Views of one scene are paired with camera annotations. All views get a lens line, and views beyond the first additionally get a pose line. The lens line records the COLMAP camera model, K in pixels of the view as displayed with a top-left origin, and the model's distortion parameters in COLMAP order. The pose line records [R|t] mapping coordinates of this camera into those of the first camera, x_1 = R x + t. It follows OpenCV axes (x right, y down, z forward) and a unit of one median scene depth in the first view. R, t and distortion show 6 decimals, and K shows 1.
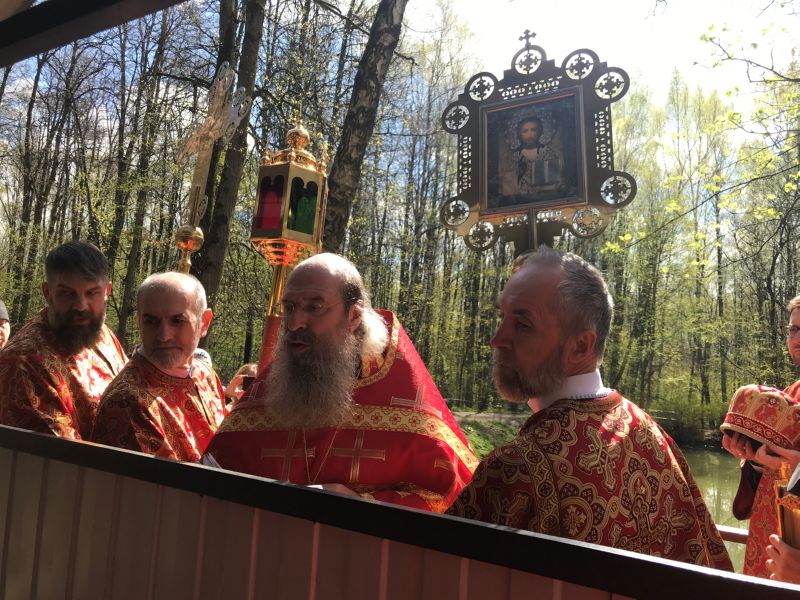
lens RADIAL K [[668.5, 0, 396.6], [0, 668.5, 285.1], [0, 0, 1]] dist [0.035661, -0.028702]
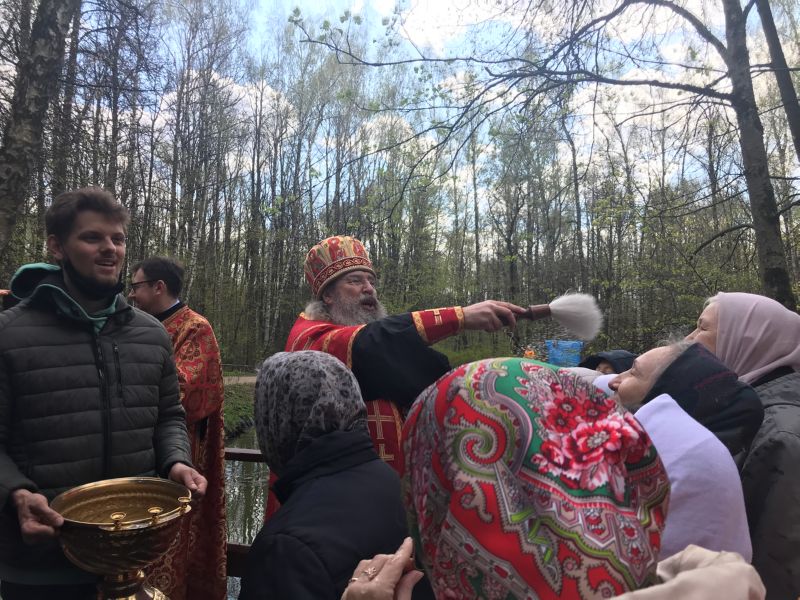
lens RADIAL K [[668.5, 0, 396.9], [0, 668.5, 299.2], [0, 0, 1]] dist [0.035661, -0.028702]
pose [[0.951512, -0.032081, 0.305934, 0.120374], [0.008739, 0.996965, 0.077364, 0.002039], [-0.307487, -0.070939, 0.948904, -0.068909]]
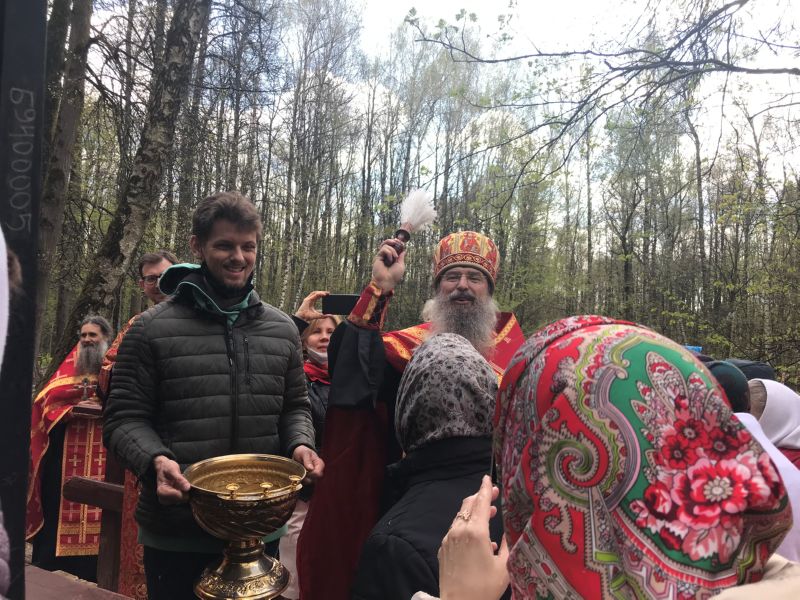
lens RADIAL K [[668.5, 0, 397.5], [0, 668.5, 304.5], [0, 0, 1]] dist [0.035661, -0.028702]
pose [[0.988051, -0.010433, 0.153771, 0.117724], [-0.003608, 0.995867, 0.090747, 0.000554], [-0.154082, -0.090218, 0.983931, -0.073297]]
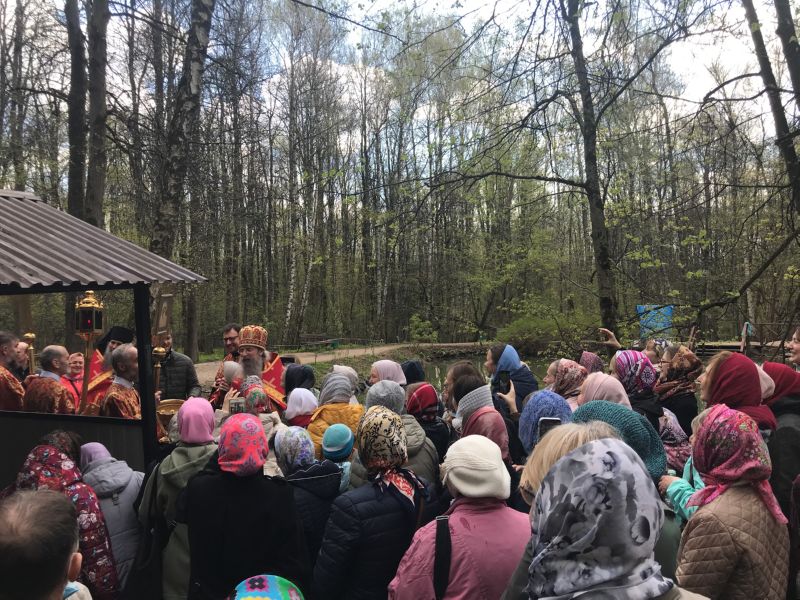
lens RADIAL K [[668.5, 0, 394.0], [0, 668.5, 286.0], [0, 0, 1]] dist [0.035661, -0.028702]
pose [[0.987442, -0.102999, 0.119792, 0.203377], [0.090595, 0.990362, 0.104762, -0.101106], [-0.129428, -0.092594, 0.987256, -0.475490]]
